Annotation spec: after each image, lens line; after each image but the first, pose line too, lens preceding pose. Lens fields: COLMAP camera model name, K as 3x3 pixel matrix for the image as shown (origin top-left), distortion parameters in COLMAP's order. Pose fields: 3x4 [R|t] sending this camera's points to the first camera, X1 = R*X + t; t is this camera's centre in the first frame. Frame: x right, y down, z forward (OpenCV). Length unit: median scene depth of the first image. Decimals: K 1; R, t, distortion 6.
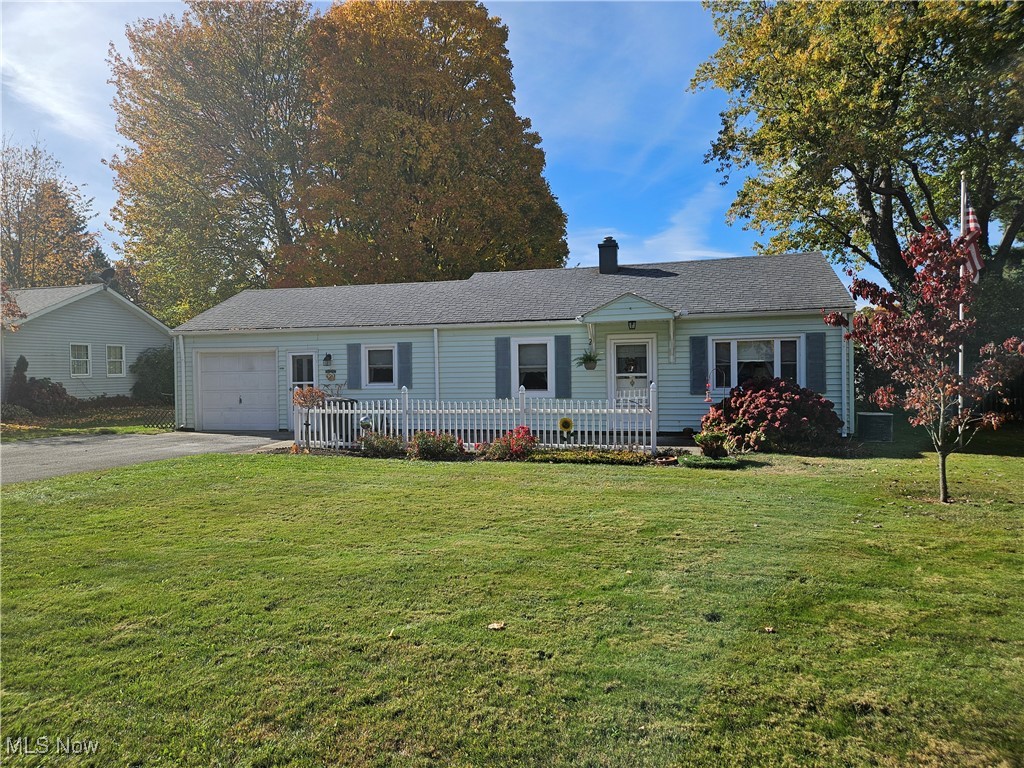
lens RADIAL K [[666.9, 0, 512.0], [0, 666.9, 384.0], [0, 0, 1]] dist [0.002241, 0.000111]
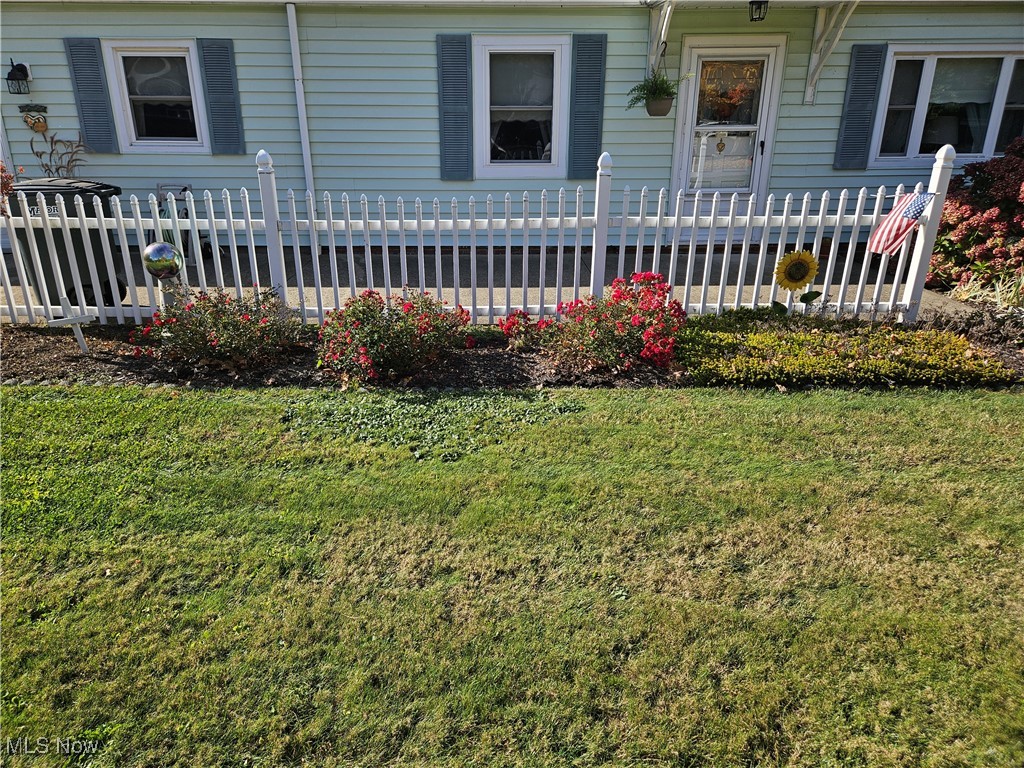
lens RADIAL K [[728.4, 0, 512.0], [0, 728.4, 384.0], [0, 0, 1]] dist [0.025448, -0.004151]
pose [[0.965547, -0.072386, 0.249957, -0.119262], [-0.009053, 0.950608, 0.310261, -0.000526], [-0.260070, -0.301834, 0.917202, 0.487198]]
